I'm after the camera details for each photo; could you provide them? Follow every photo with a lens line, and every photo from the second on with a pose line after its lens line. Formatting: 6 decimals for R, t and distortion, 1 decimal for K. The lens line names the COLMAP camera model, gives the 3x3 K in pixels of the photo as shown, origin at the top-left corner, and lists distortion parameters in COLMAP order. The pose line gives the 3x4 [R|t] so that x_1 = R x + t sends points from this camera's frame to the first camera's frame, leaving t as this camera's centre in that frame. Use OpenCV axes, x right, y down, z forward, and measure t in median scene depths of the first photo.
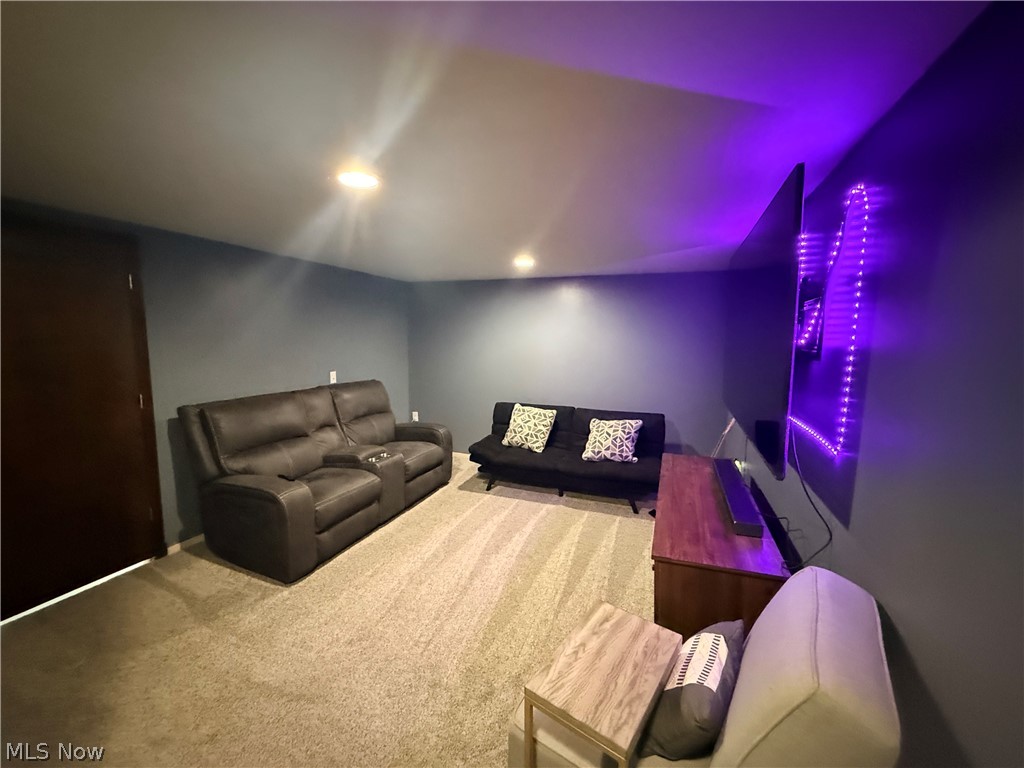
lens RADIAL K [[406.6, 0, 510.9], [0, 406.6, 383.5], [0, 0, 1]] dist [-0.002193, 0.000474]
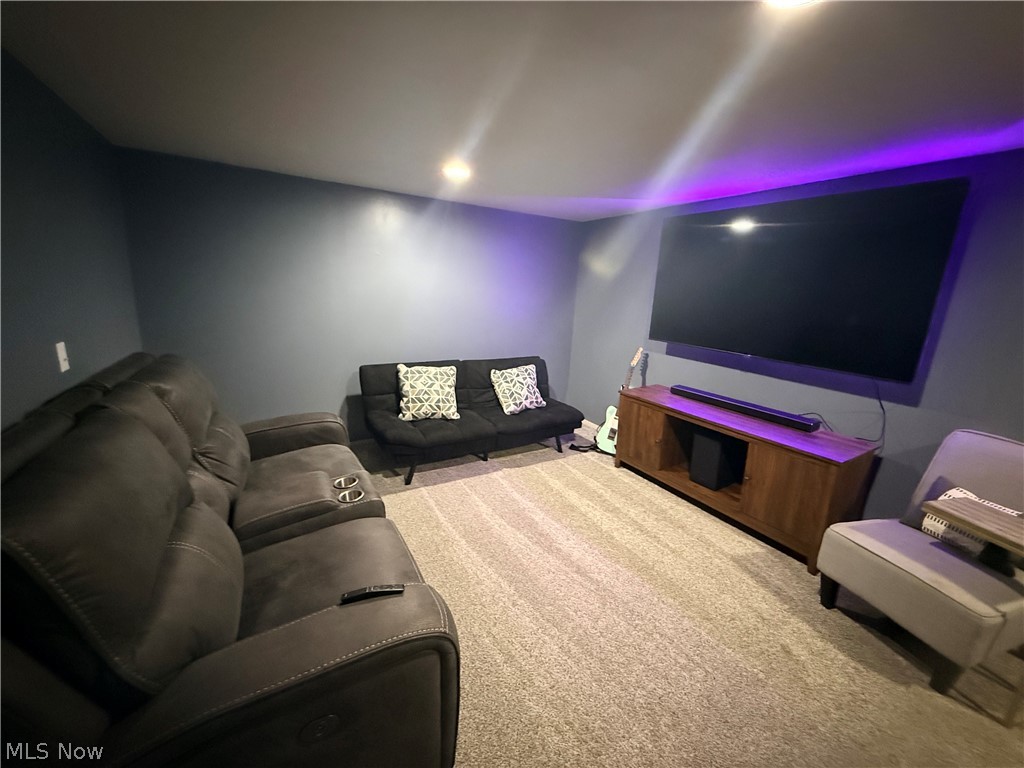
lens RADIAL K [[406.6, 0, 510.6], [0, 406.6, 383.2], [0, 0, 1]] dist [-0.002193, 0.000474]
pose [[0.625180, -0.163095, 0.763250, -0.493793], [0.051775, 0.984435, 0.167950, -0.036593], [-0.778761, -0.065481, 0.623893, 0.410154]]
